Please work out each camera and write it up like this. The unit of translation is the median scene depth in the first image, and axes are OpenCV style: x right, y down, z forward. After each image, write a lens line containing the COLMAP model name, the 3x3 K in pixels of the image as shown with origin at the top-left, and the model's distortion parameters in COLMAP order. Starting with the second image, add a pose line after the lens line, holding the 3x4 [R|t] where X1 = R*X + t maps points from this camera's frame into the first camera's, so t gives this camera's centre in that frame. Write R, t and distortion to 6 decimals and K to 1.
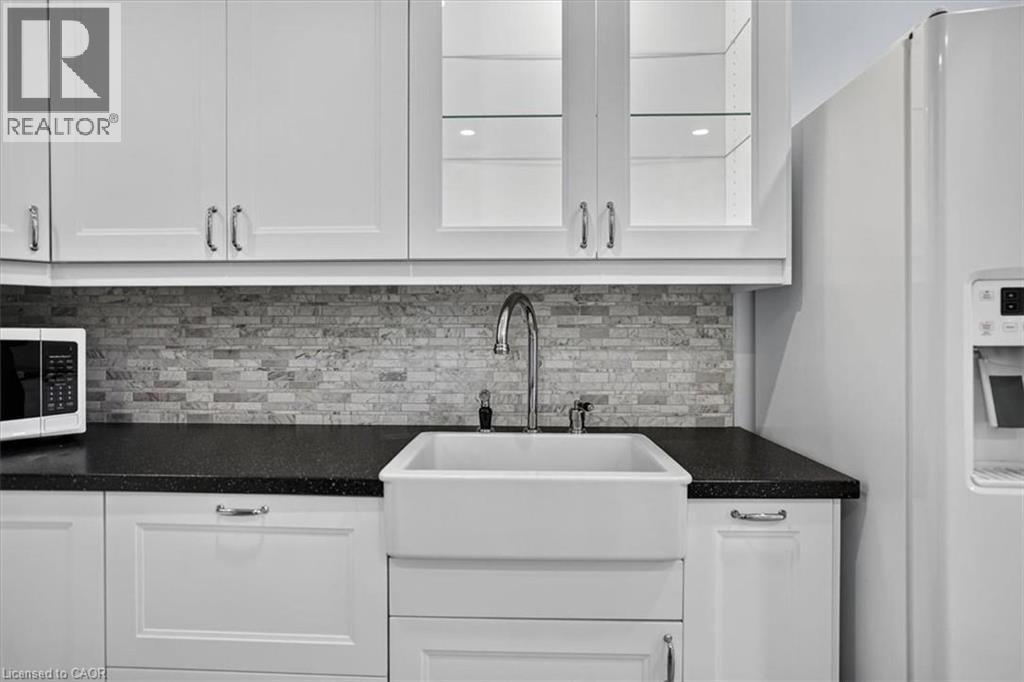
lens RADIAL K [[582.8, 0, 510.5], [0, 582.8, 335.7], [0, 0, 1]] dist [-0.024489, 0.000967]
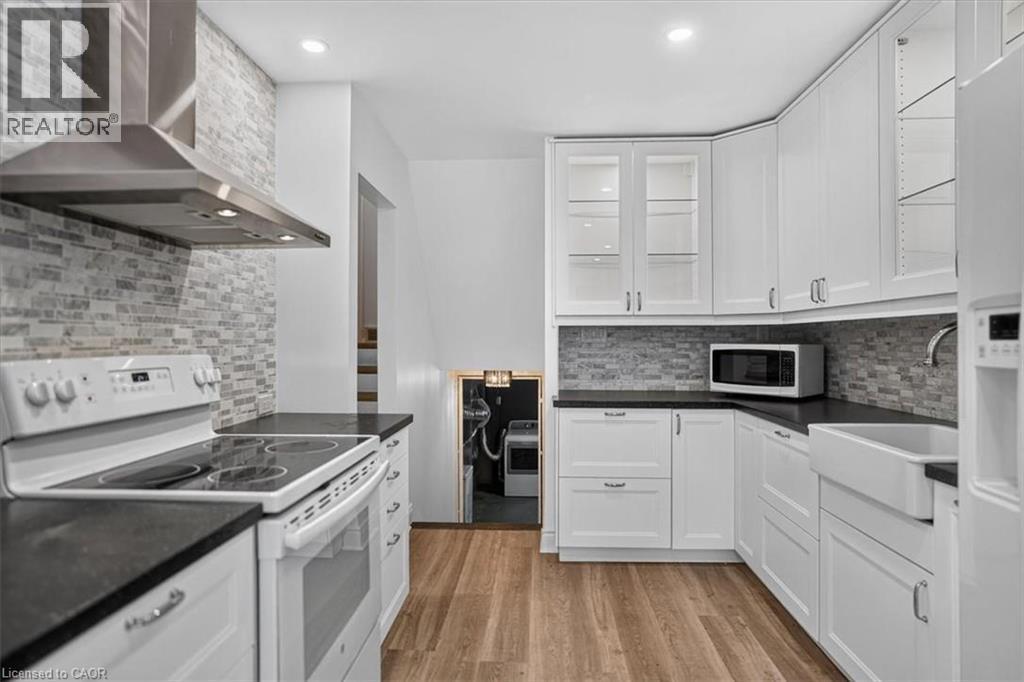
lens RADIAL K [[582.8, 0, 508.8], [0, 582.8, 333.7], [0, 0, 1]] dist [-0.024489, 0.000967]
pose [[-0.021021, -0.011373, -0.999714, 1.051026], [-0.014472, 0.999834, -0.011070, -0.011558], [0.999674, 0.014235, -0.021182, 0.045736]]
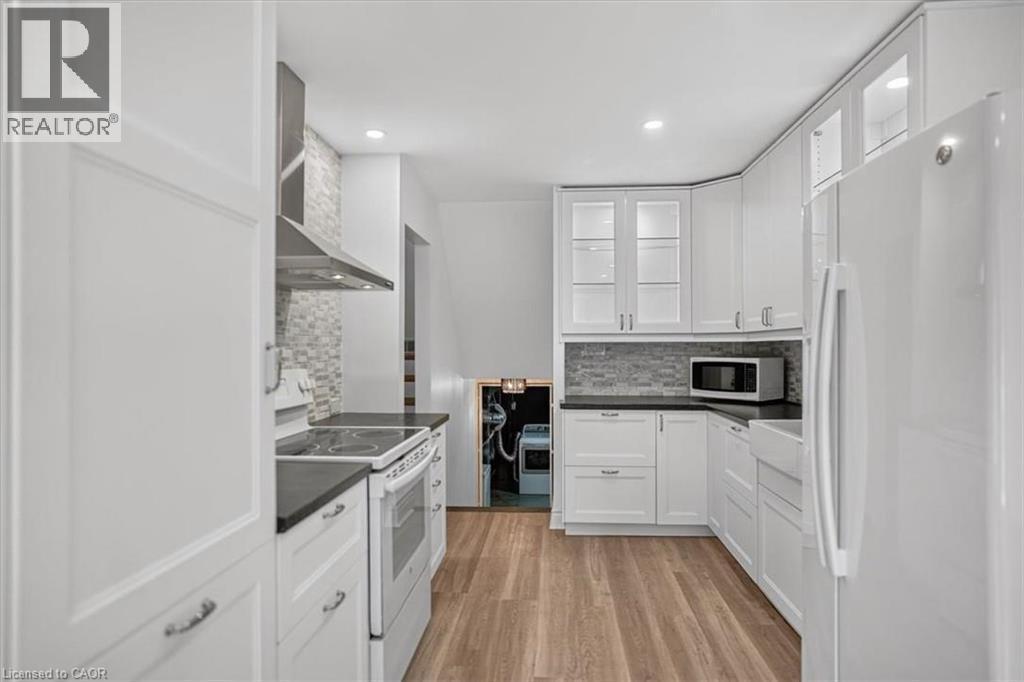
lens RADIAL K [[582.8, 0, 512.0], [0, 582.8, 350.7], [0, 0, 1]] dist [-0.024489, 0.000967]
pose [[-0.039148, 0.005549, -0.999218, 1.448812], [-0.012779, 0.999900, 0.006053, -0.038219], [0.999152, 0.013006, -0.039073, 0.050185]]
